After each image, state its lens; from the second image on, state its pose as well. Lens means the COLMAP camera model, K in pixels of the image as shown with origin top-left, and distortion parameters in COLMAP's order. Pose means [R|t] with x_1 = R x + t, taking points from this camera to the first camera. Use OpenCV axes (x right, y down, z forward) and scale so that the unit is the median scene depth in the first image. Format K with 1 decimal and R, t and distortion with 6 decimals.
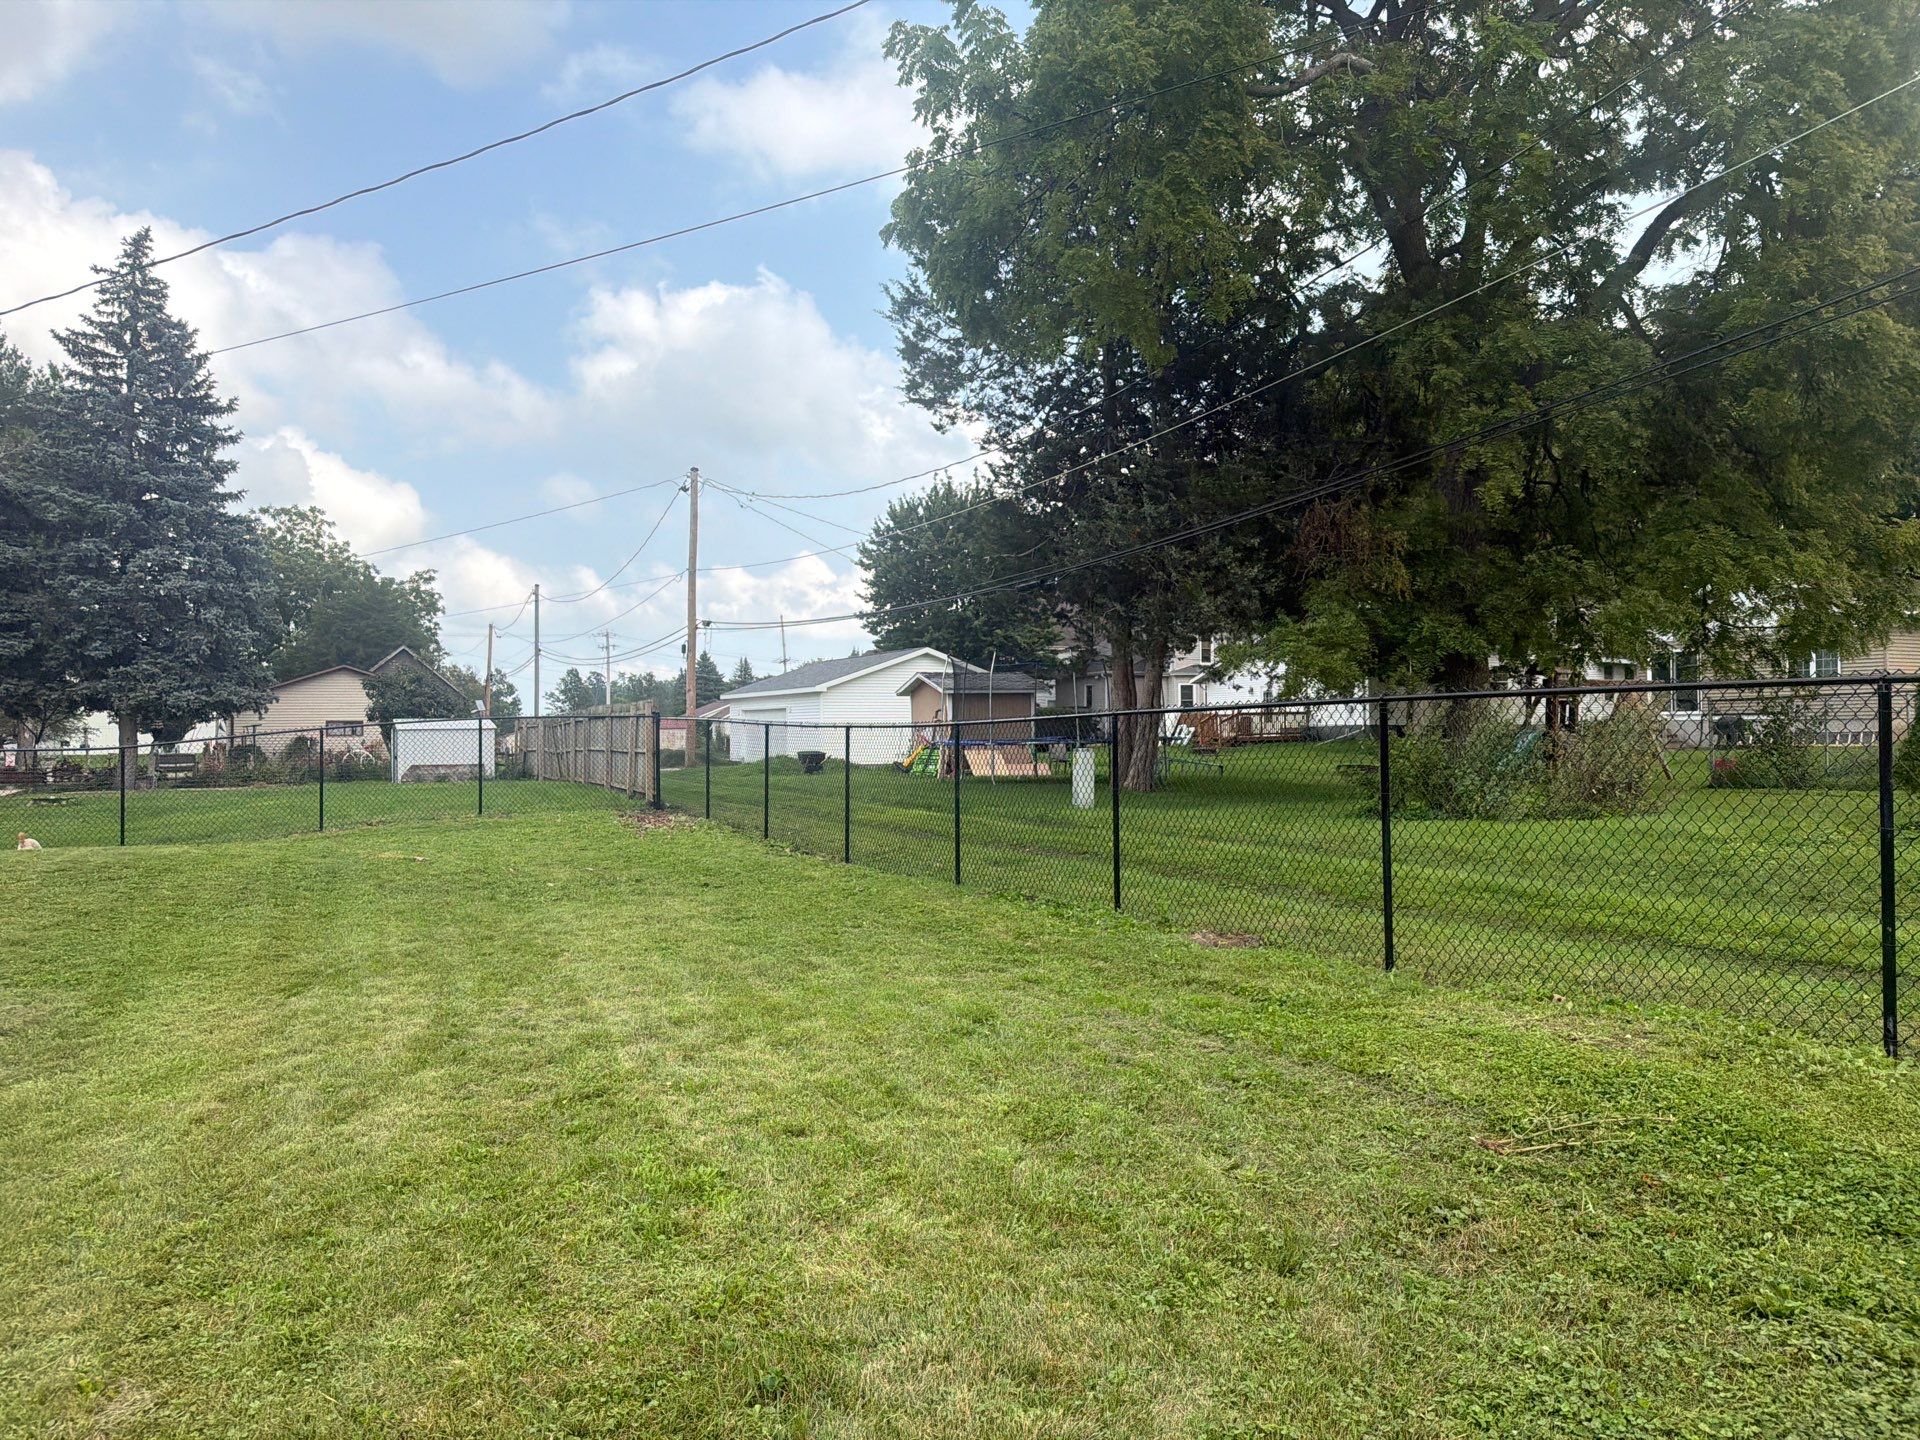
lens RADIAL K [[1385.3, 0, 991.0], [0, 1385.3, 701.5], [0, 0, 1]] dist [0.065350, -0.113980]
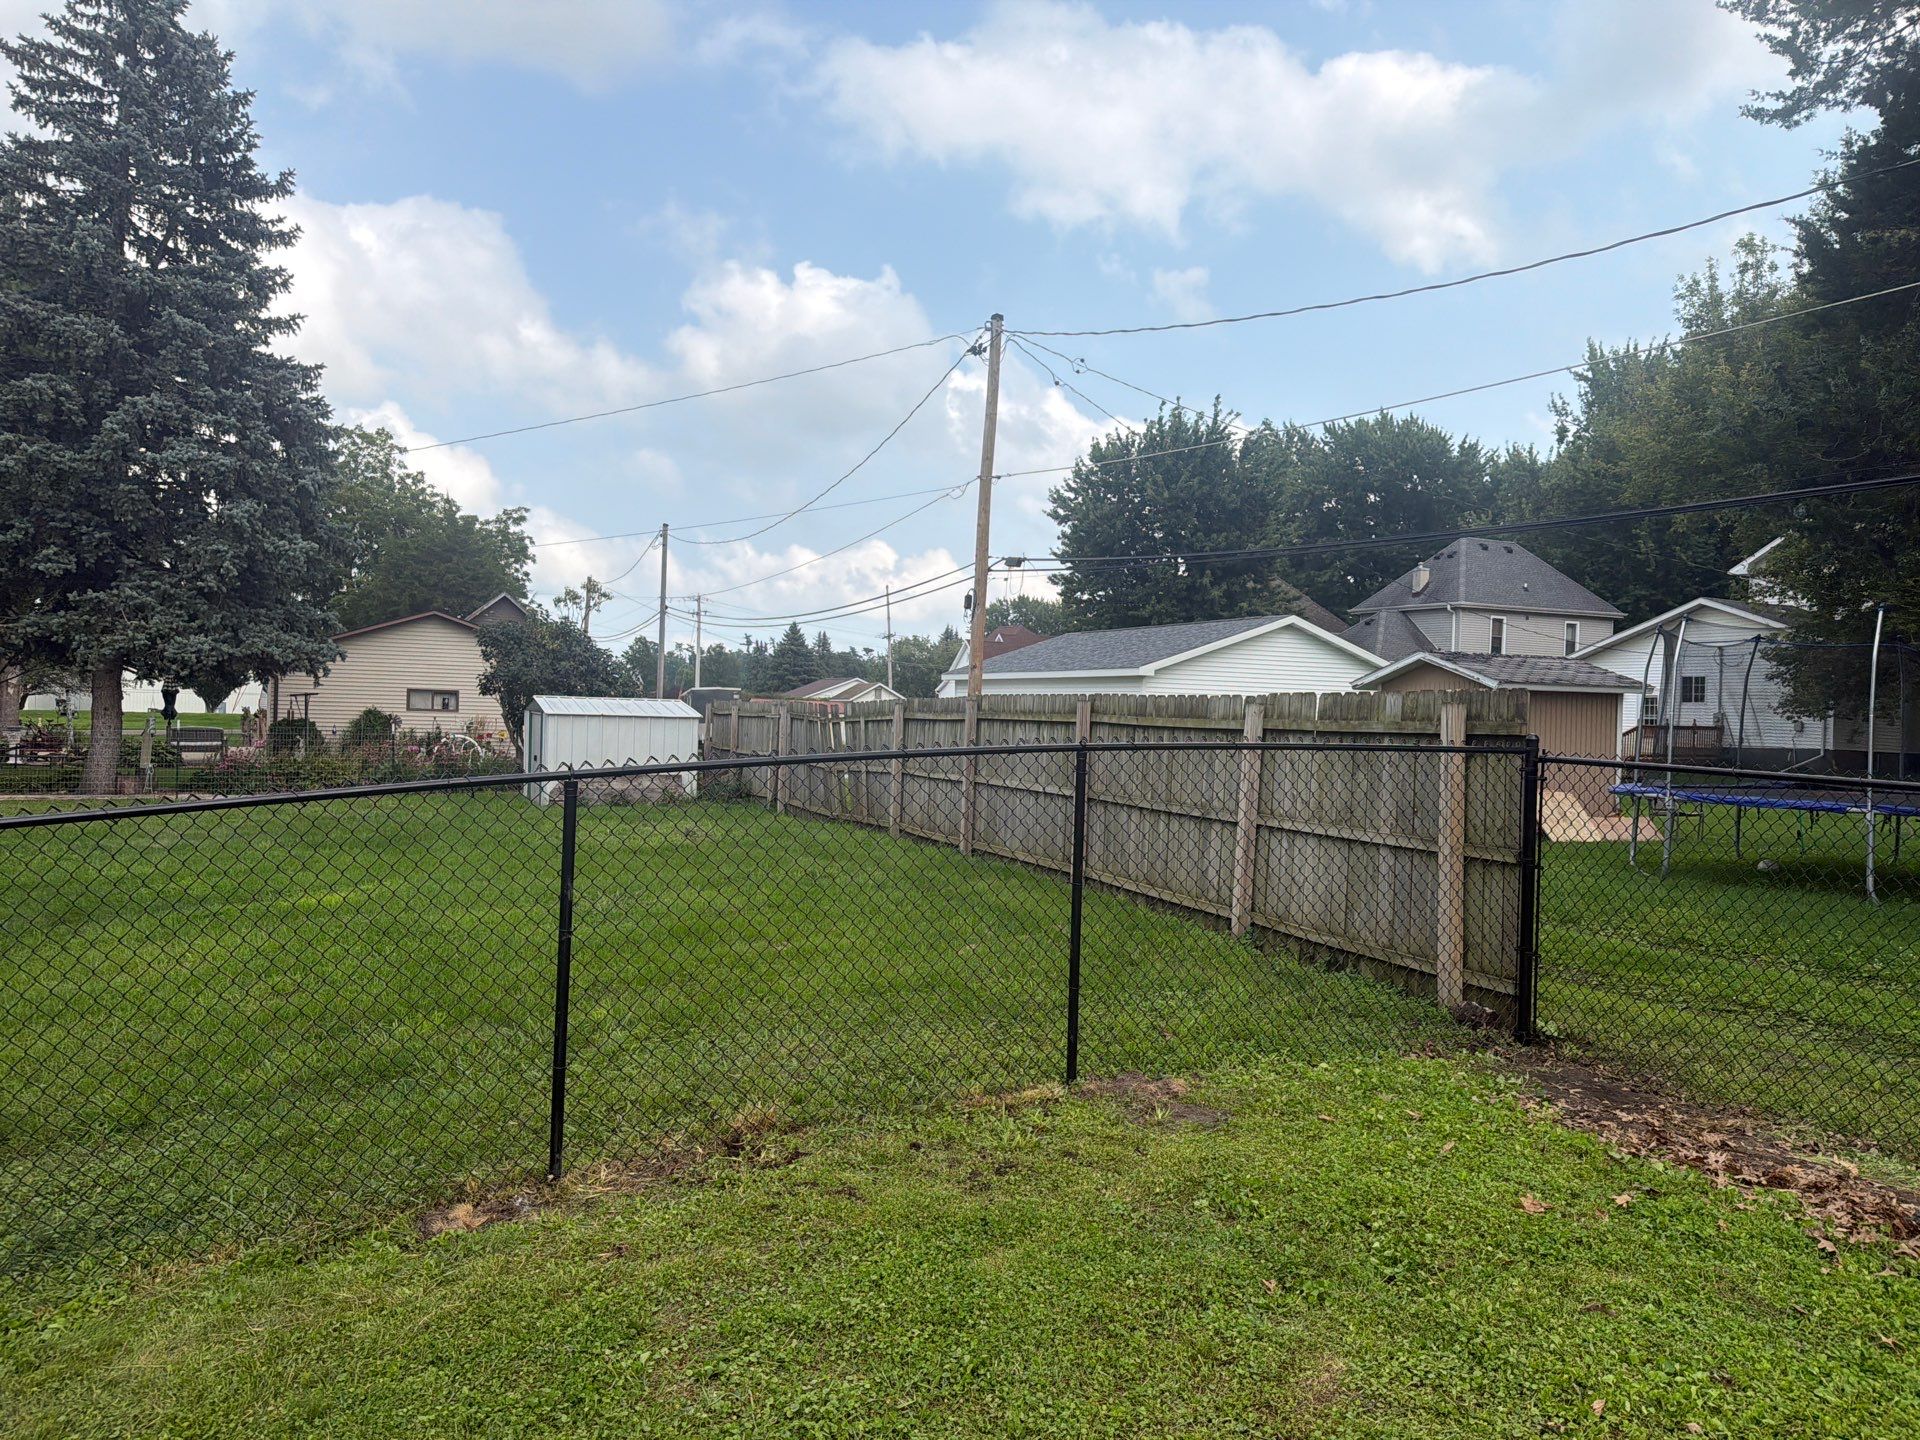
lens RADIAL K [[1326.6, 0, 946.8], [0, 1326.6, 717.4], [0, 0, 1]] dist [0.062414, -0.078382]
pose [[0.998468, 0.040042, -0.038197, -0.216157], [-0.039095, 0.998917, 0.025229, 0.000312], [0.039166, -0.023697, 0.998952, 0.408660]]
